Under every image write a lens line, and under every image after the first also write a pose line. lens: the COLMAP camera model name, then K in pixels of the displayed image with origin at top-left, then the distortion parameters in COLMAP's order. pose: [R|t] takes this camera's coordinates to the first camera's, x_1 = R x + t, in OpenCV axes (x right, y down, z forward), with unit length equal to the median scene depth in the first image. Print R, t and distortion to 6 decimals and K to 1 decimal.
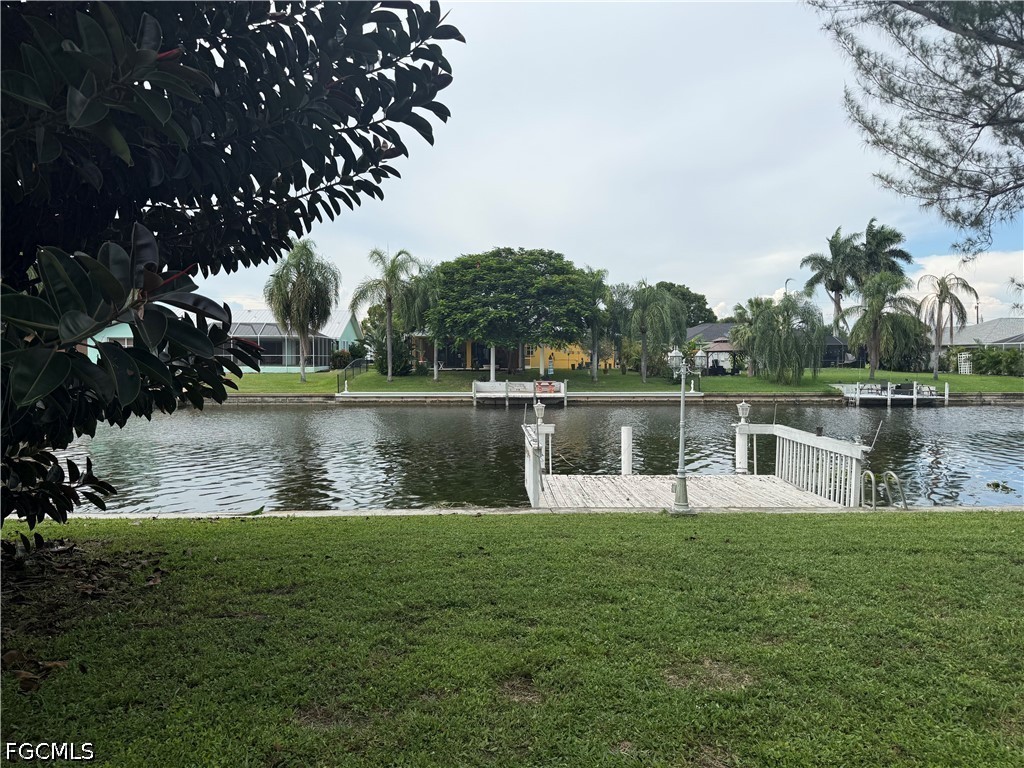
lens RADIAL K [[725.2, 0, 500.3], [0, 725.2, 382.4], [0, 0, 1]] dist [0.057337, -0.066676]
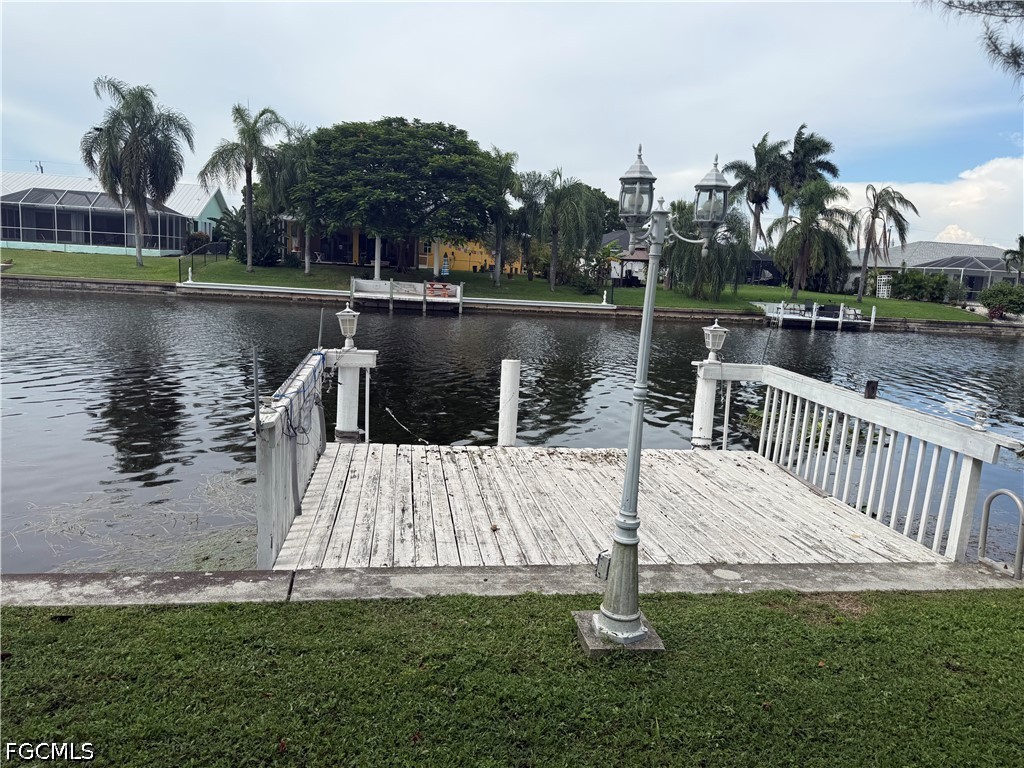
lens RADIAL K [[725.2, 0, 506.8], [0, 725.2, 389.0], [0, 0, 1]] dist [0.057337, -0.066676]
pose [[0.989920, 0.032895, 0.137752, 0.027247], [-0.051698, 0.989464, 0.135233, 0.002389], [-0.131852, -0.140991, 0.981191, 0.130401]]
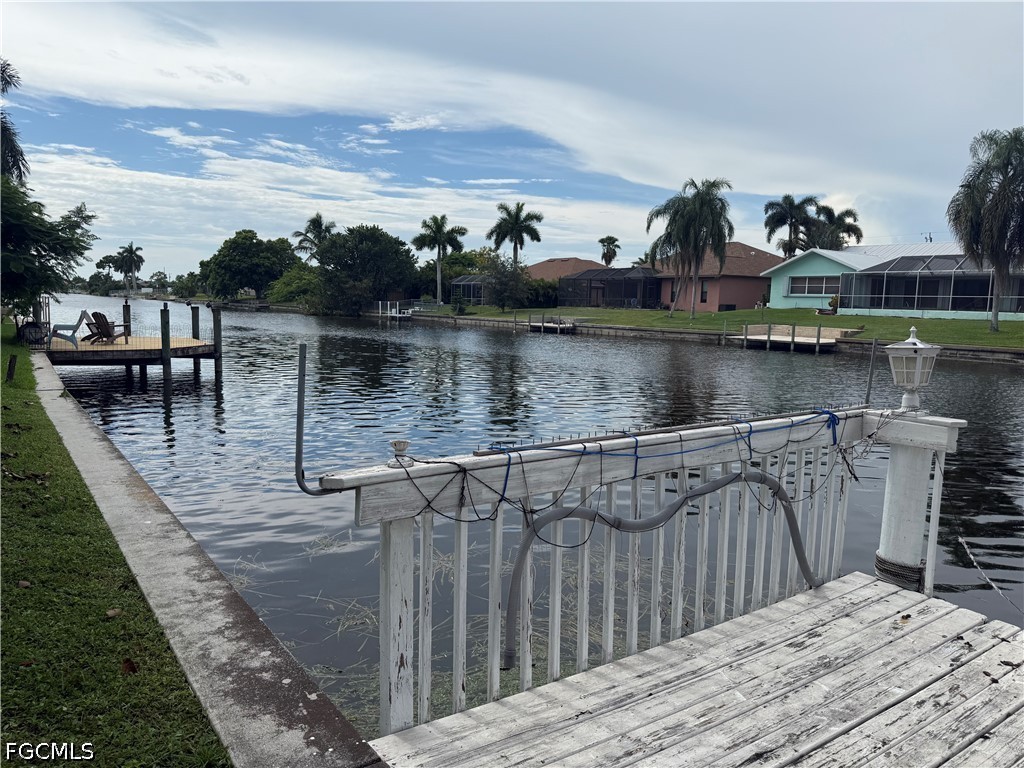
lens RADIAL K [[725.2, 0, 507.5], [0, 725.2, 377.7], [0, 0, 1]] dist [0.057337, -0.066676]
pose [[0.558760, 0.102861, -0.822926, 0.061410], [-0.055603, 0.994692, 0.086577, 0.008361], [0.827463, -0.002619, 0.561514, 0.207853]]
